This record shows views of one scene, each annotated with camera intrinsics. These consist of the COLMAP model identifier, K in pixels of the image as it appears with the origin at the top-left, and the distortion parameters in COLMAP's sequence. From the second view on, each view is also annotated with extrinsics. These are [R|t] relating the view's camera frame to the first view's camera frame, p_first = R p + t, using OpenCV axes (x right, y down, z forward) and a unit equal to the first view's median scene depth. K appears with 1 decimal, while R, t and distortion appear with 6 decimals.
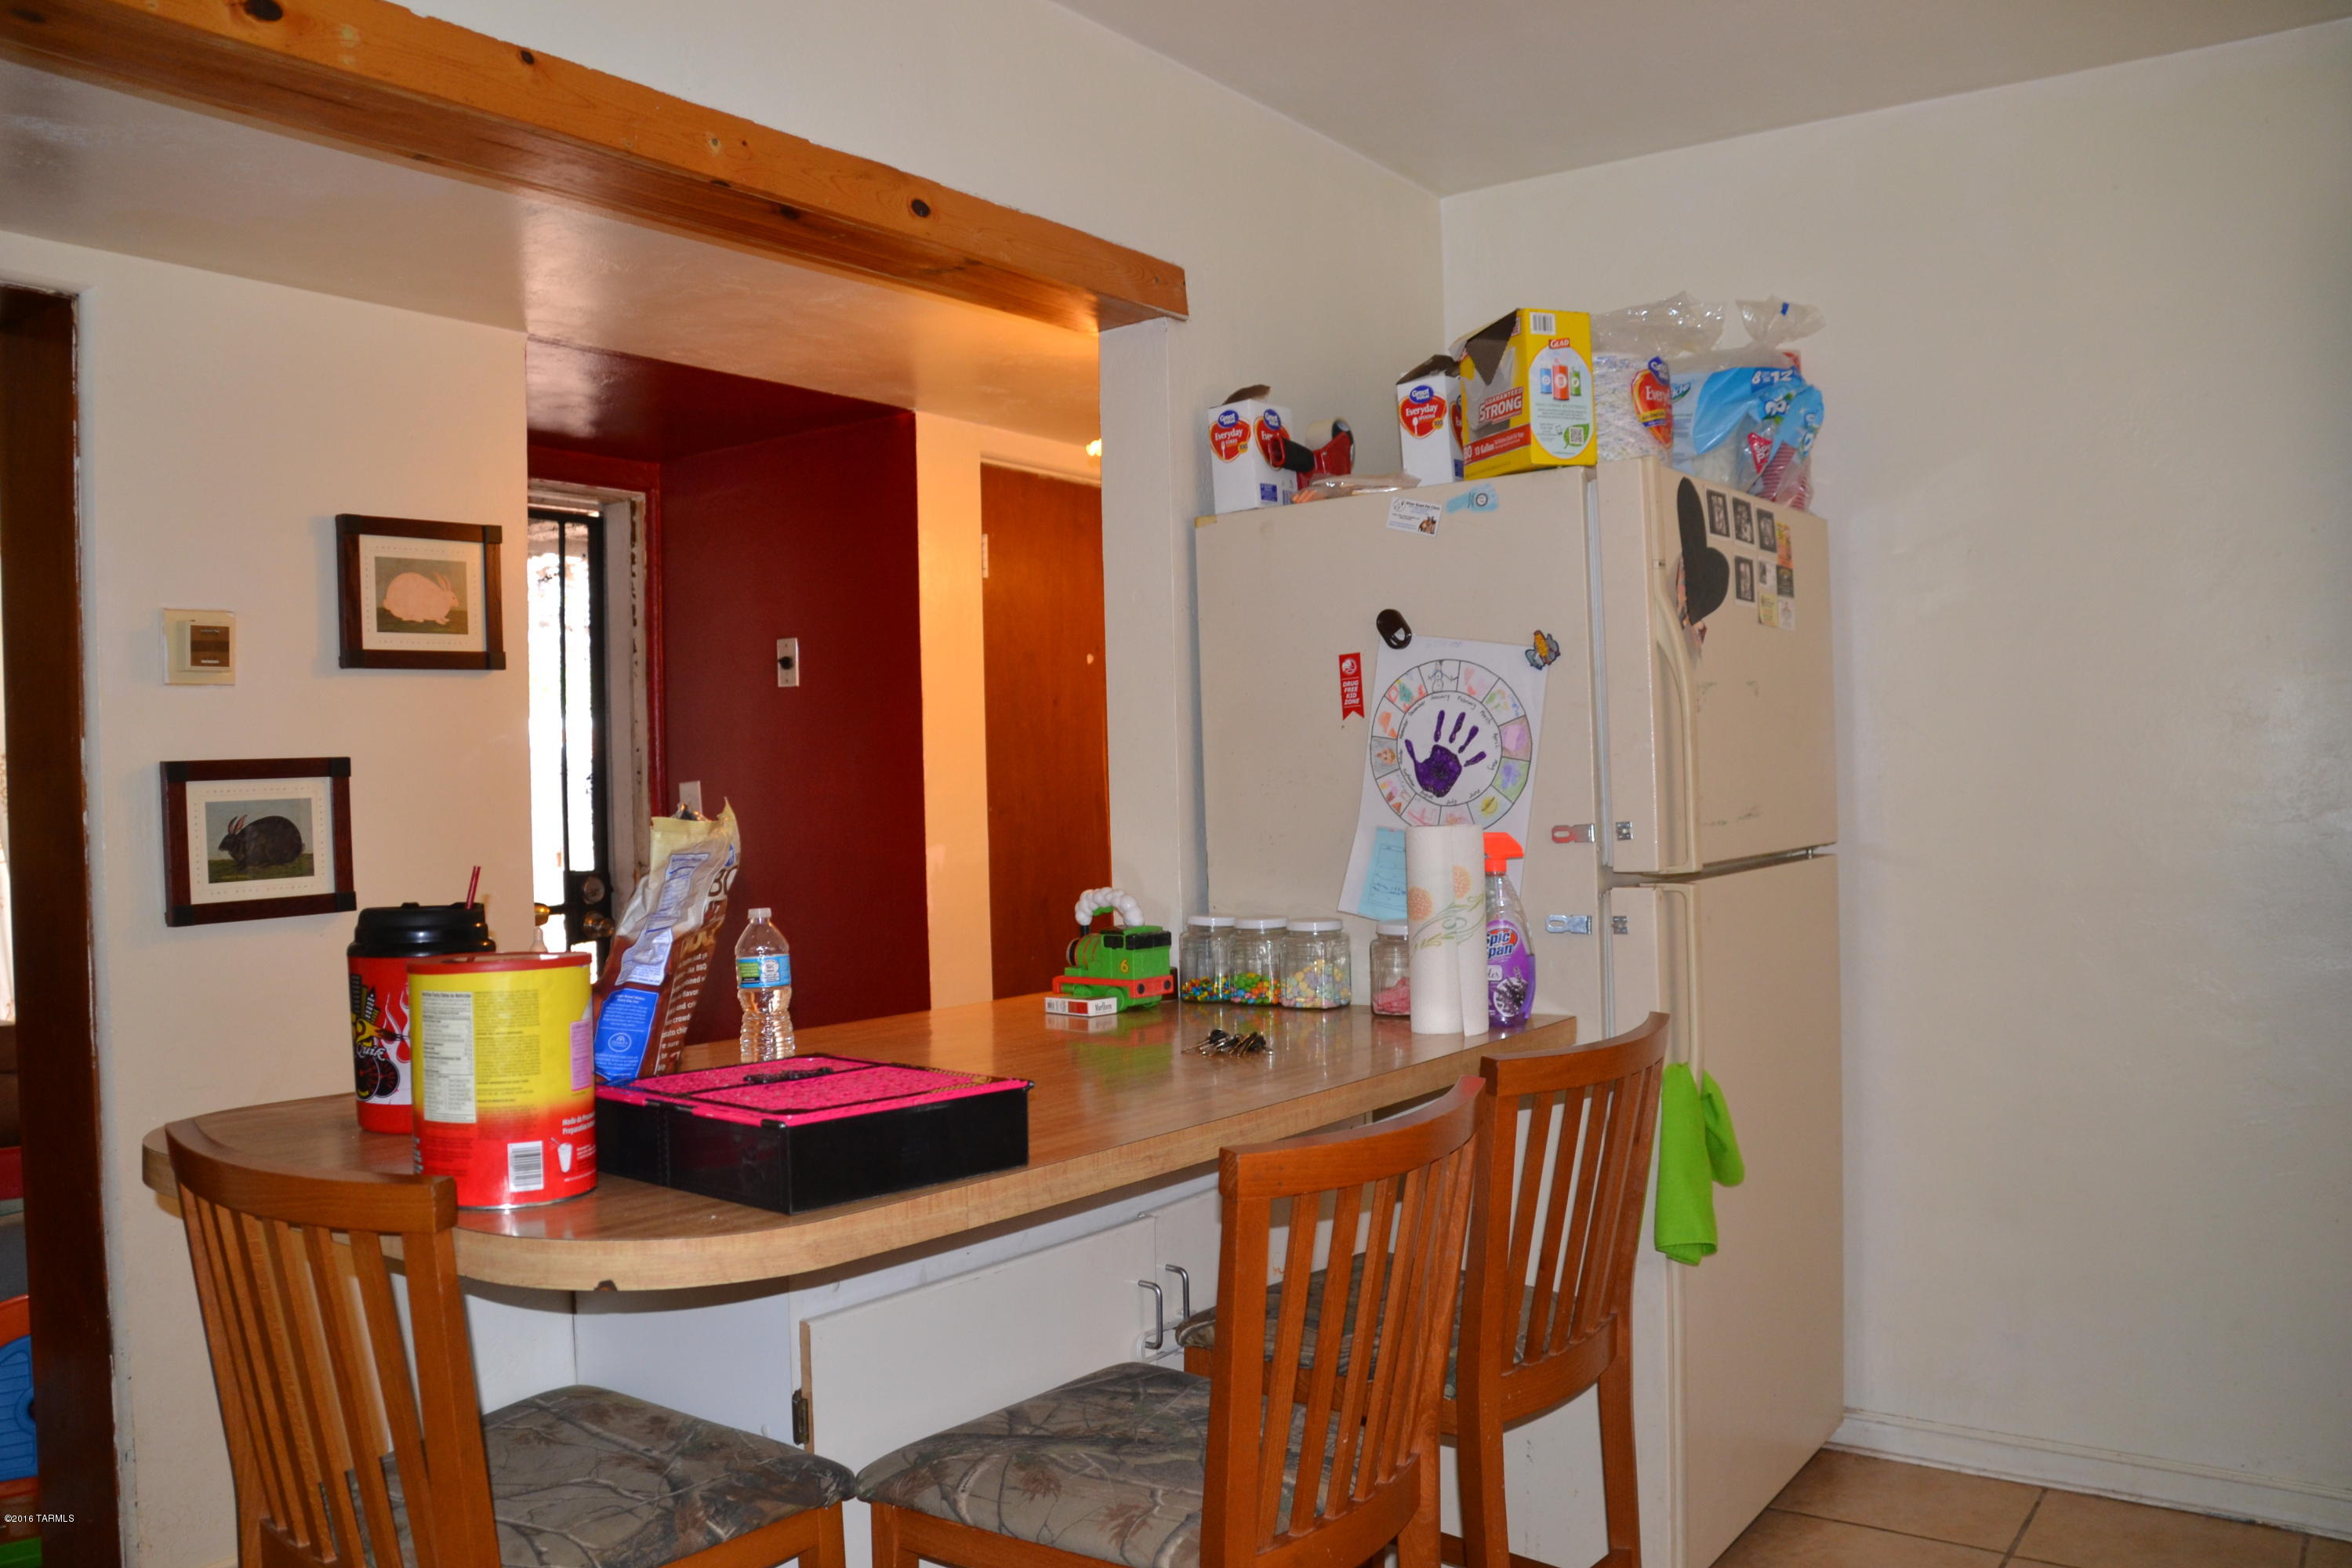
lens RADIAL K [[1892.0, 0, 1168.8], [0, 1892.0, 780.5], [0, 0, 1]] dist [-0.166015, 0.120572]
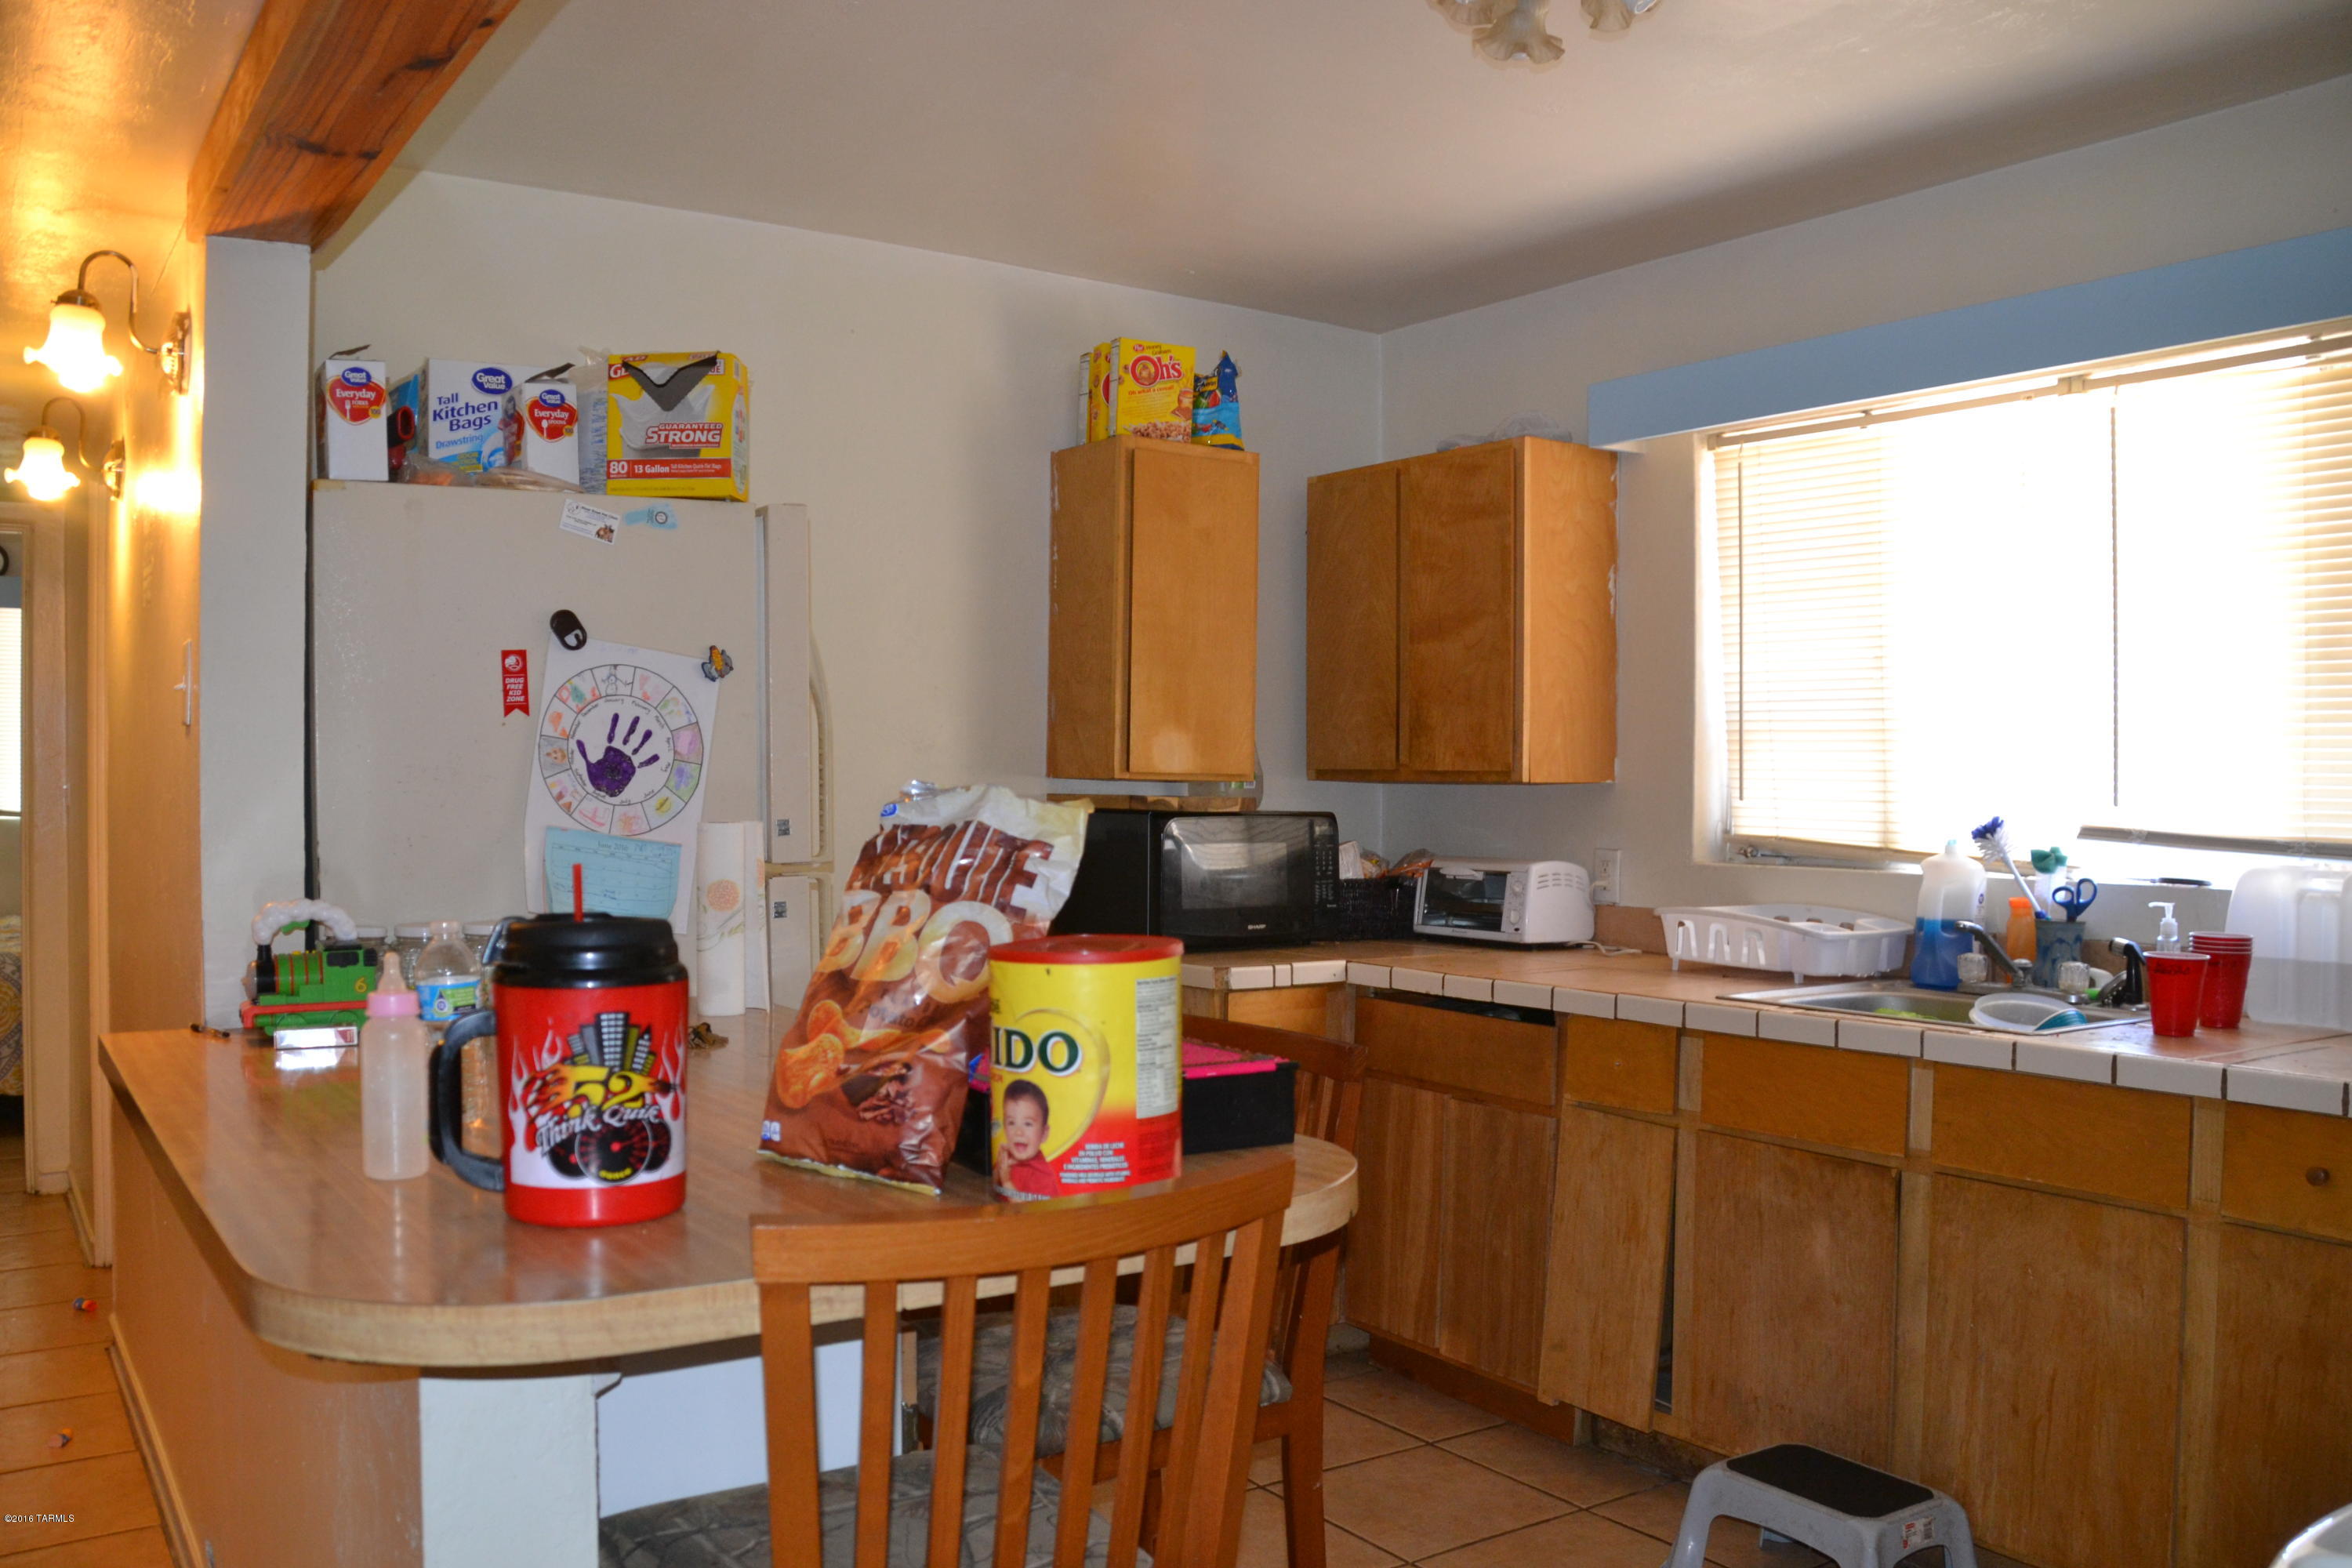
lens RADIAL K [[1892.0, 0, 1167.3], [0, 1892.0, 793.7], [0, 0, 1]] dist [-0.166015, 0.120572]
pose [[0.340822, 0.013075, 0.940037, -0.718243], [-0.005658, 0.999914, -0.011857, 0.017584], [-0.940111, -0.001278, 0.340867, 0.365574]]
